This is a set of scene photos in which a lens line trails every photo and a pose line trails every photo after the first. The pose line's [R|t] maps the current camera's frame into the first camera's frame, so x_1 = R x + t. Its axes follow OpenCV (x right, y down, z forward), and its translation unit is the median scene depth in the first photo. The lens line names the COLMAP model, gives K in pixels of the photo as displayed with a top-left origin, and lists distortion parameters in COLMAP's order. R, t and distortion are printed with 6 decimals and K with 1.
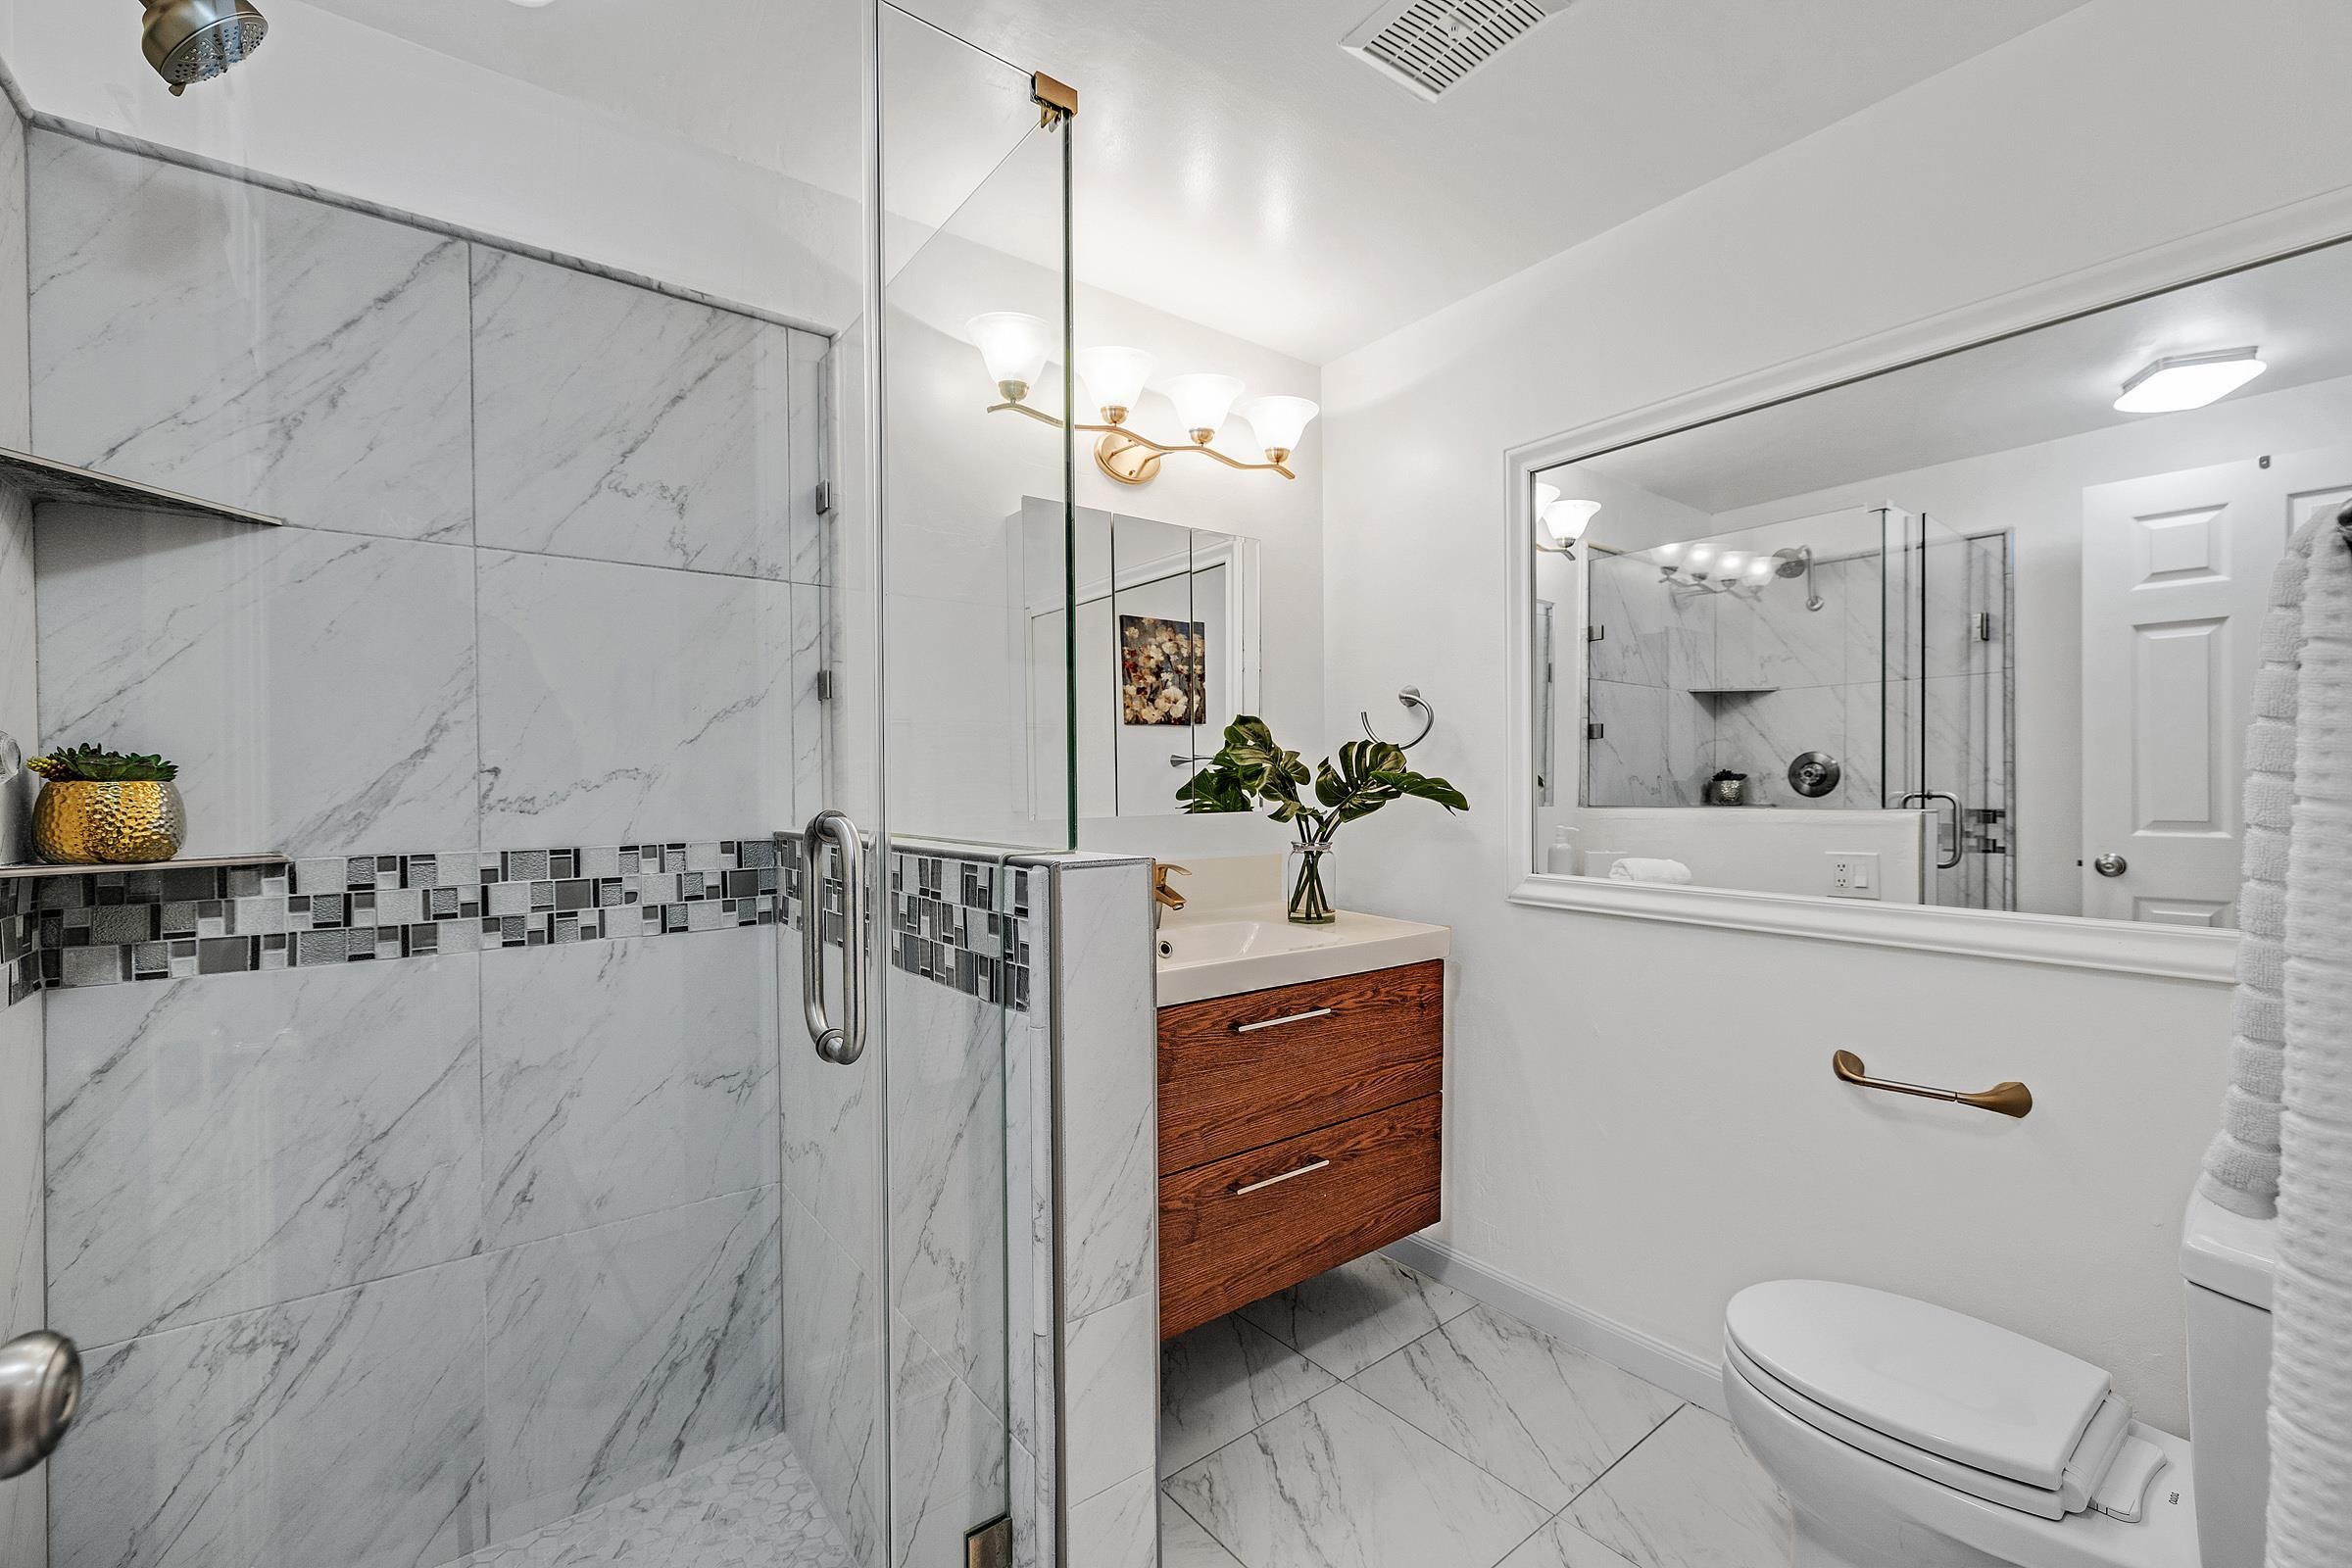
lens RADIAL K [[978.4, 0, 1184.0], [0, 978.4, 786.6], [0, 0, 1]] dist [0.000801, -0.000649]
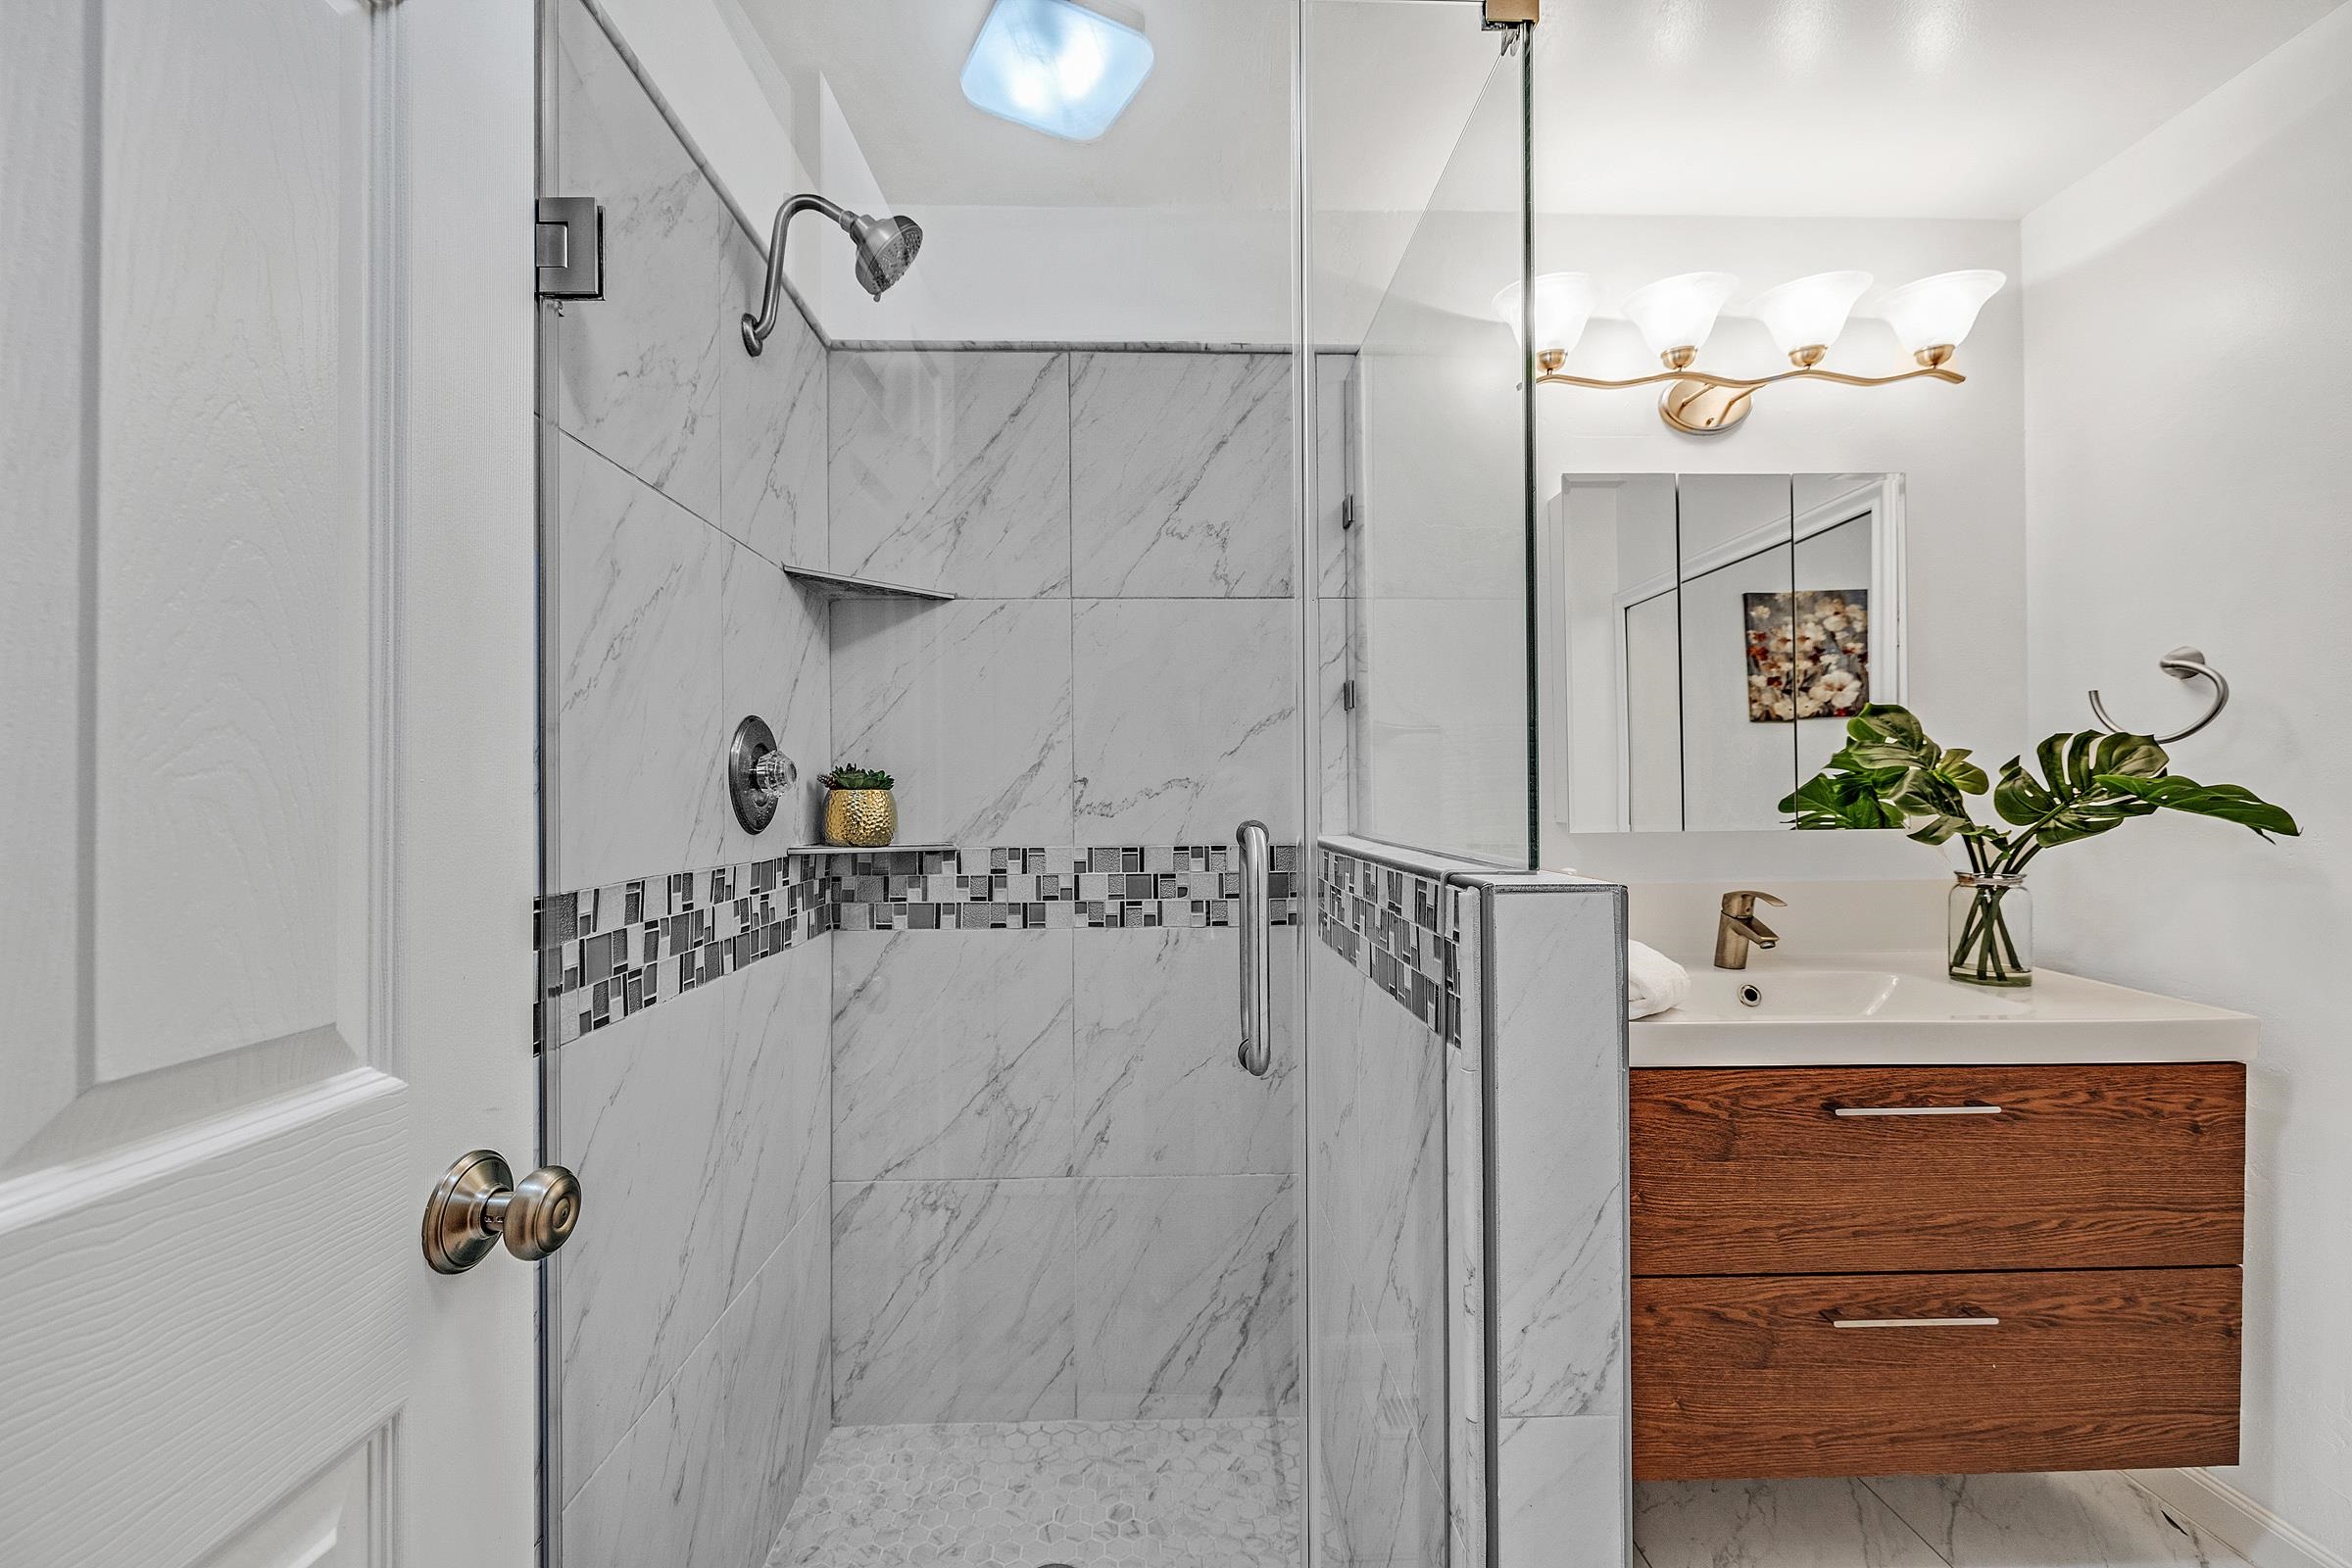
lens RADIAL K [[978.4, 0, 1176.0], [0, 978.4, 787.2], [0, 0, 1]] dist [0.000801, -0.000649]
pose [[0.811677, -0.000661, -0.584106, 0.090127], [-0.002883, 0.999983, -0.005138, -0.002158], [0.584100, 0.005854, 0.811661, 0.074667]]
